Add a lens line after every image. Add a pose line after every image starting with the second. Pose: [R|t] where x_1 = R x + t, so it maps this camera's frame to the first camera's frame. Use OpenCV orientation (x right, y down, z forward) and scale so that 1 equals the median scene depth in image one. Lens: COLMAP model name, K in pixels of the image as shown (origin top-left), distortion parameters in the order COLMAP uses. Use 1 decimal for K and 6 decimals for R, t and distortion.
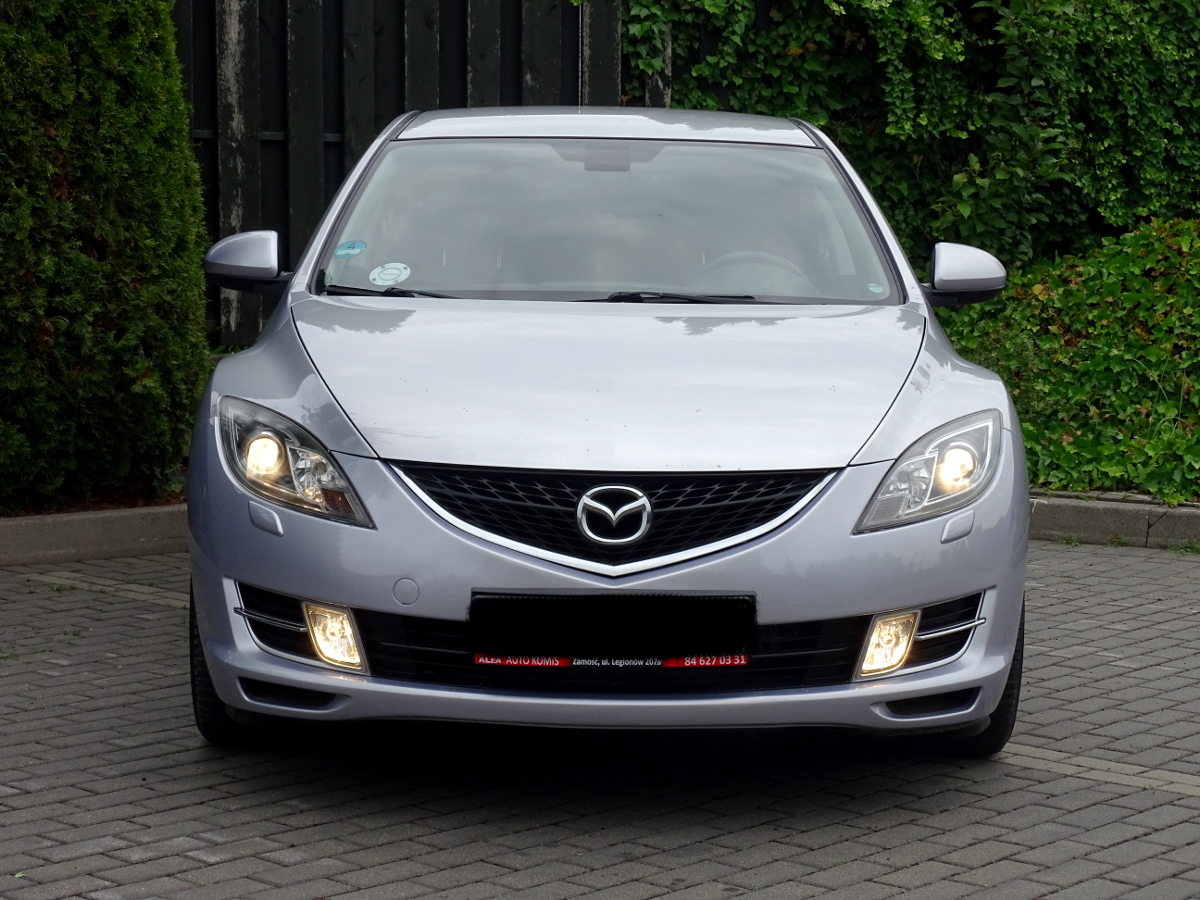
lens RADIAL K [[2755.6, 0, 599.0], [0, 2755.6, 462.7], [0, 0, 1]] dist [0.080673, 0.000000]
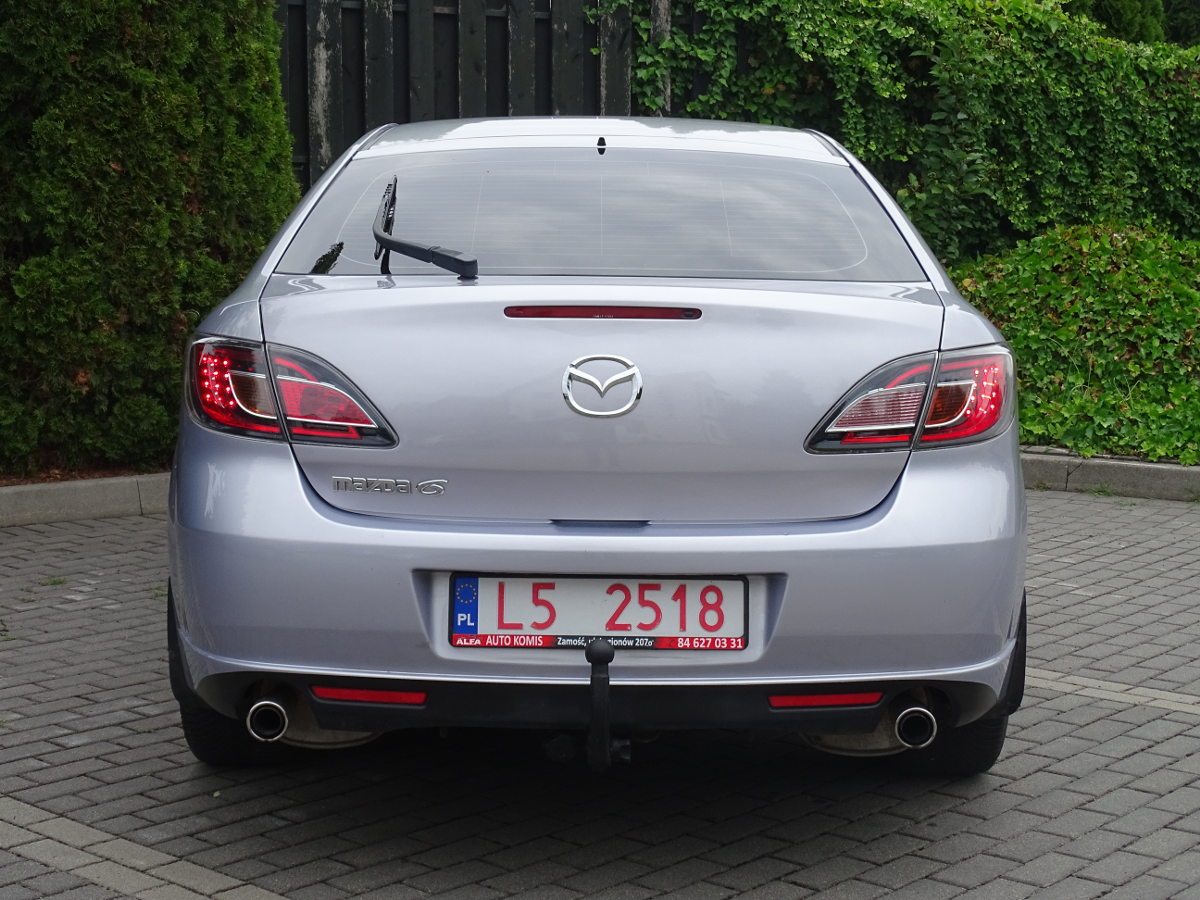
lens RADIAL K [[2123.6, 0, 599.1], [0, 2123.6, 447.9], [0, 0, 1]] dist [0.049888, 0.000000]
pose [[0.999675, -0.005614, 0.024874, -0.032990], [0.005162, 0.999821, 0.018202, -0.006797], [-0.024971, -0.018068, 0.999525, 0.045473]]
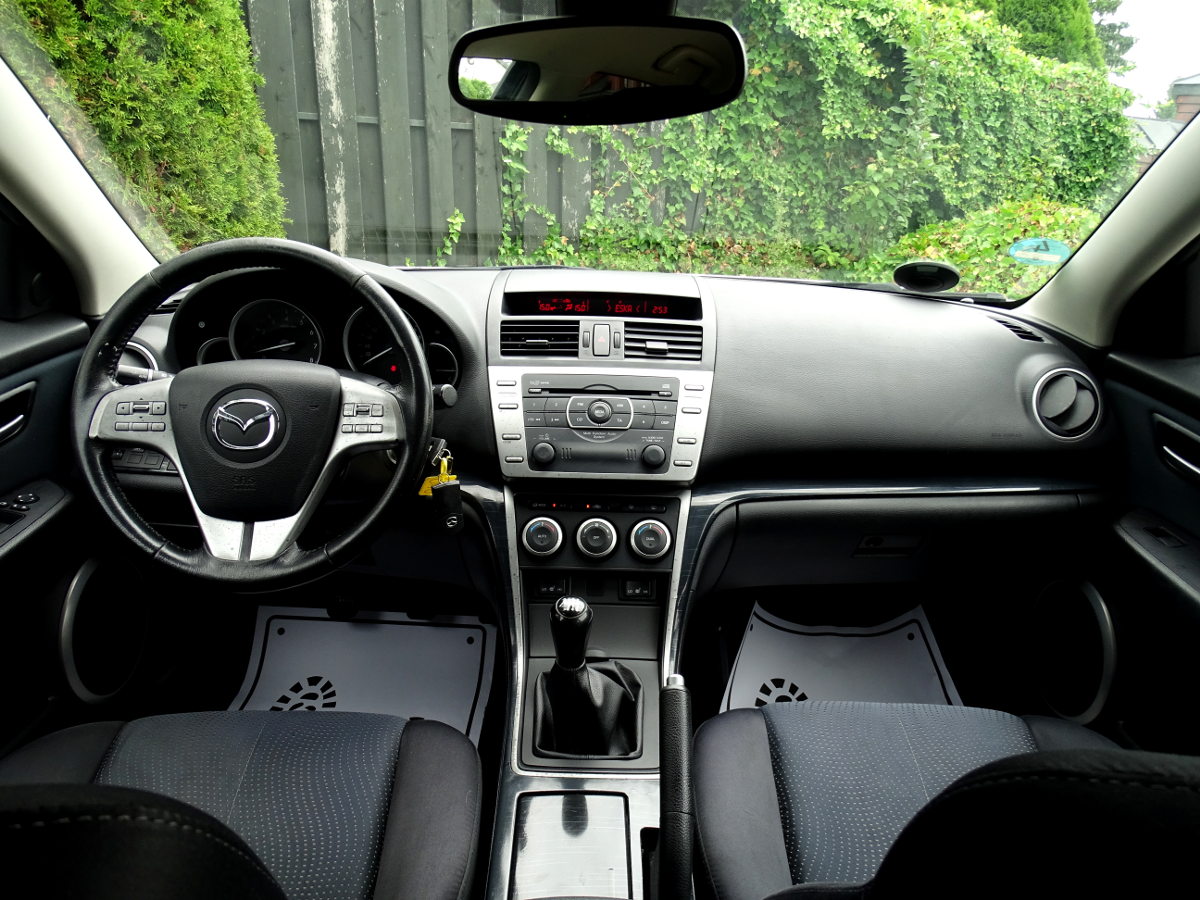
lens RADIAL K [[862.3, 0, 607.1], [0, 862.3, 448.8], [0, 0, 1]] dist [-0.019343, 0.010436]
pose [[0.999387, 0.008213, 0.034042, -0.020627], [-0.014816, 0.979982, 0.198535, -0.050726], [-0.031730, -0.198918, 0.979502, 0.585361]]
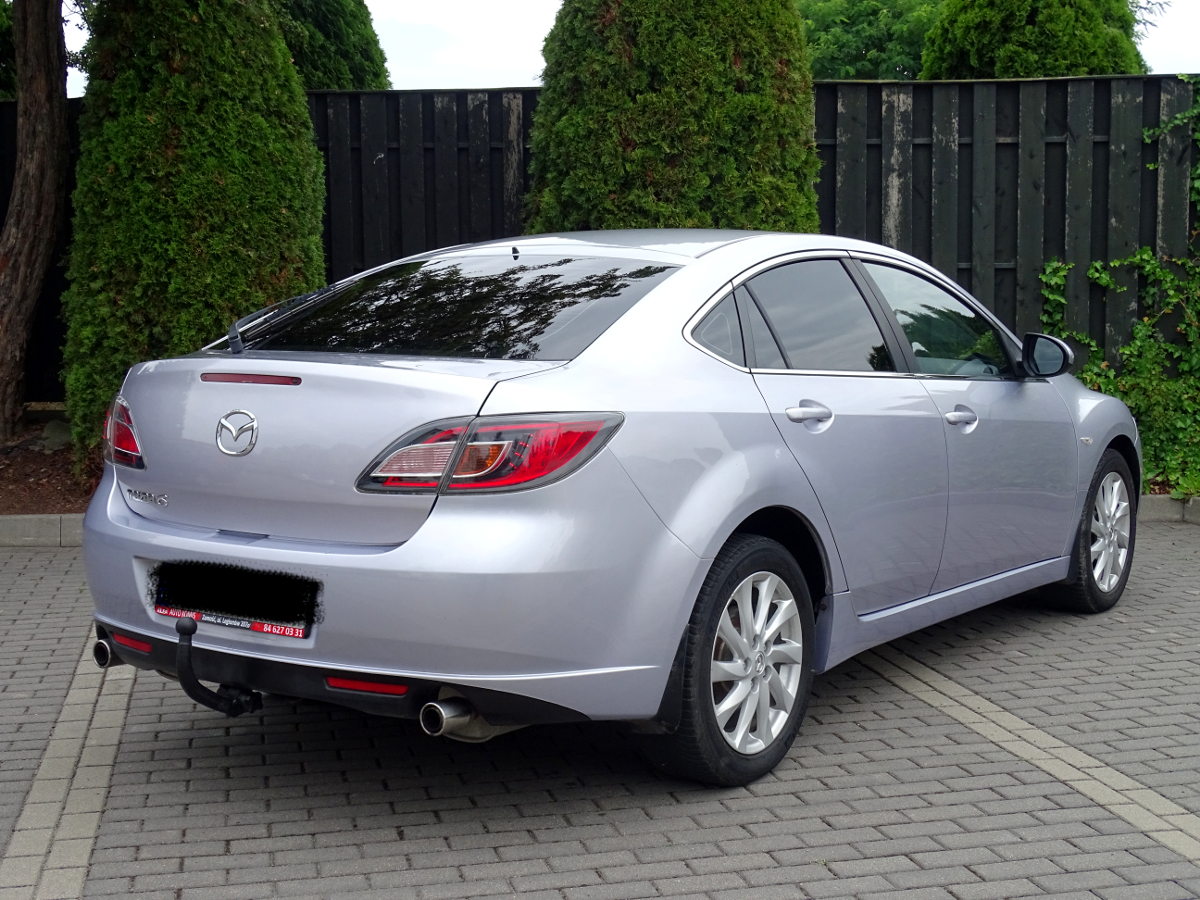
lens RADIAL K [[1677.0, 0, 601.9], [0, 1677.0, 455.8], [0, 0, 1]] dist [0.006475, 0.000000]
pose [[0.828255, 0.042189, -0.558760, 0.261101], [-0.045509, 0.998932, 0.007965, -0.012288], [0.558500, 0.018831, 0.829291, 0.132297]]
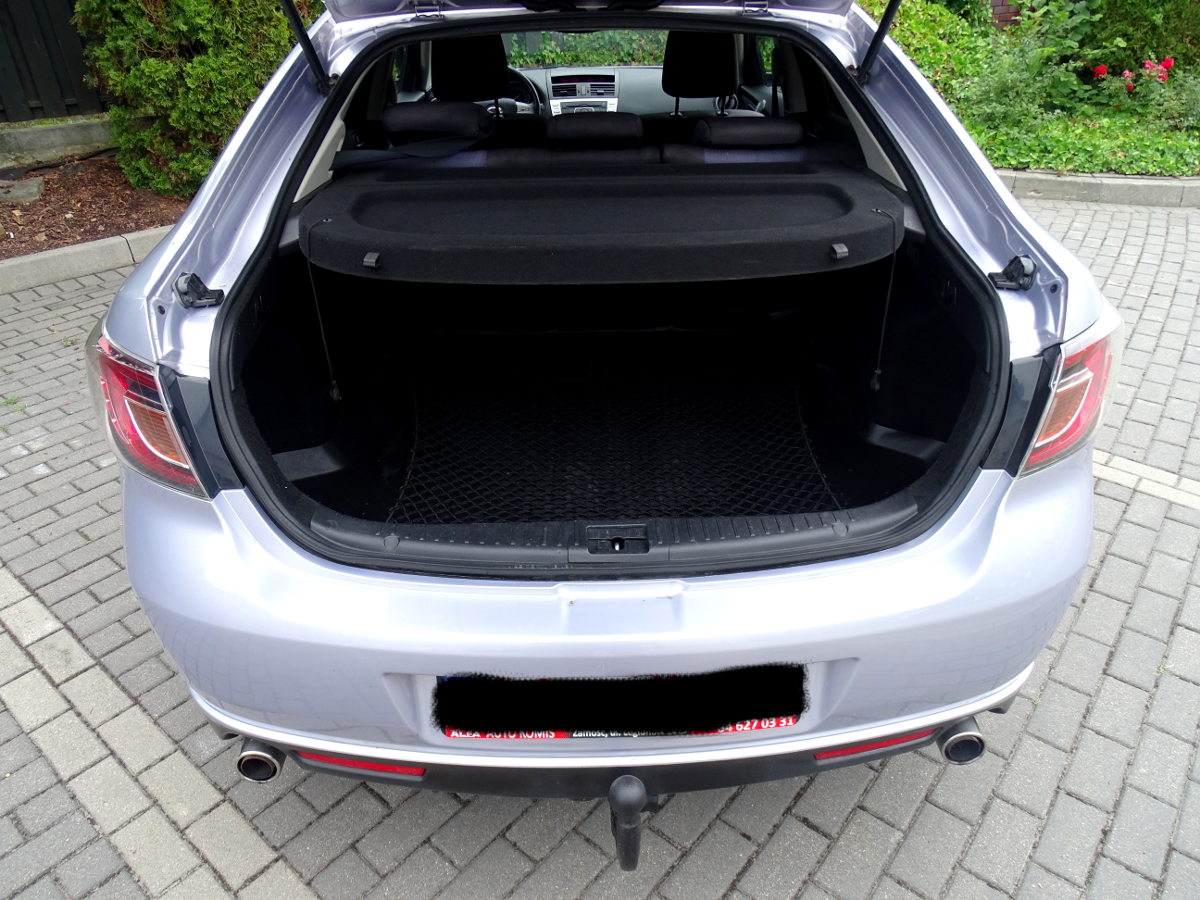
lens RADIAL K [[862.3, 0, 597.3], [0, 862.3, 466.3], [0, 0, 1]] dist [-0.019343, 0.010436]
pose [[0.998442, -0.047834, 0.028720, -0.029505], [0.031219, 0.905600, 0.422983, -0.051734], [-0.046242, -0.421427, 0.905682, 0.311825]]
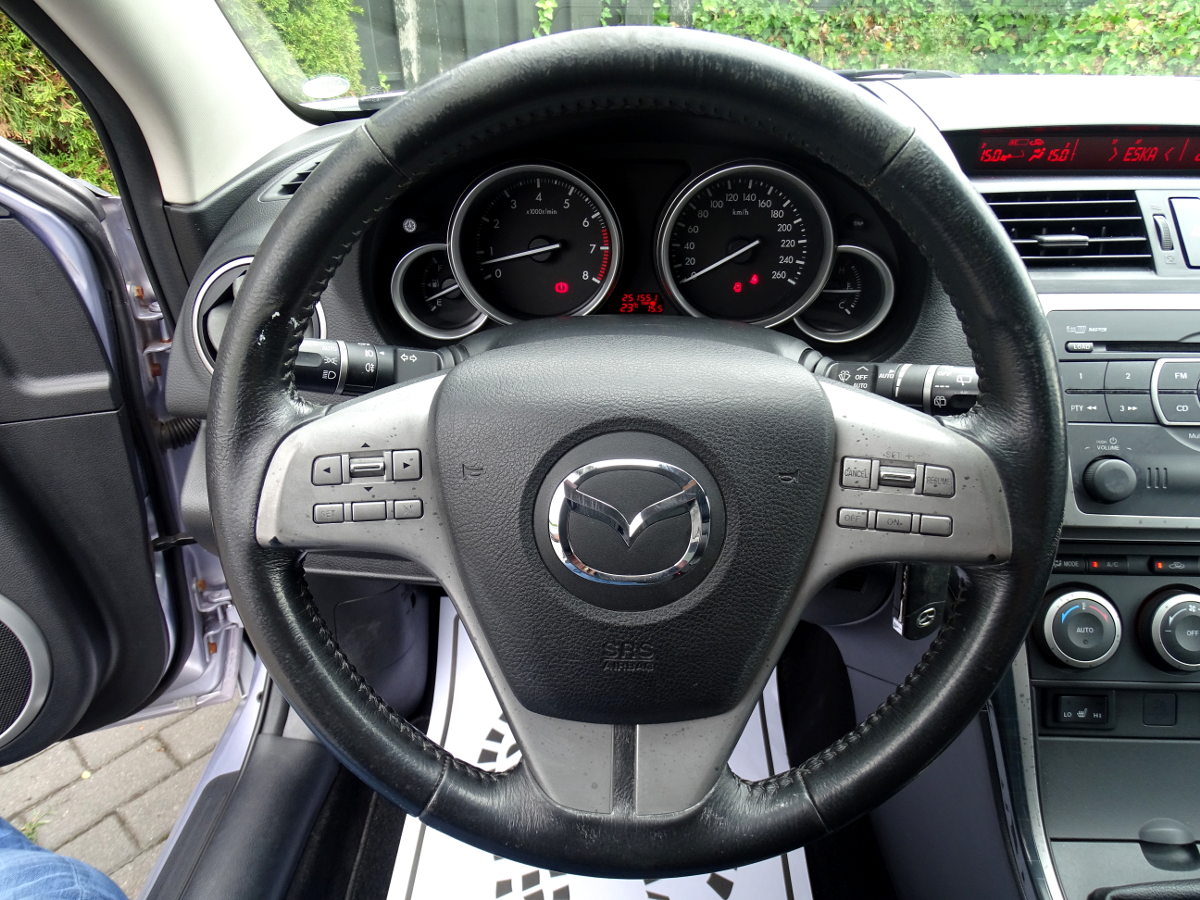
lens RADIAL K [[862.3, 0, 598.9], [0, 862.3, 463.1], [0, 0, 1]] dist [-0.019343, 0.010436]
pose [[0.999685, -0.009504, -0.023234, -0.053993], [0.018346, 0.908354, 0.417799, -0.052559], [0.017134, -0.418093, 0.908242, 0.639209]]
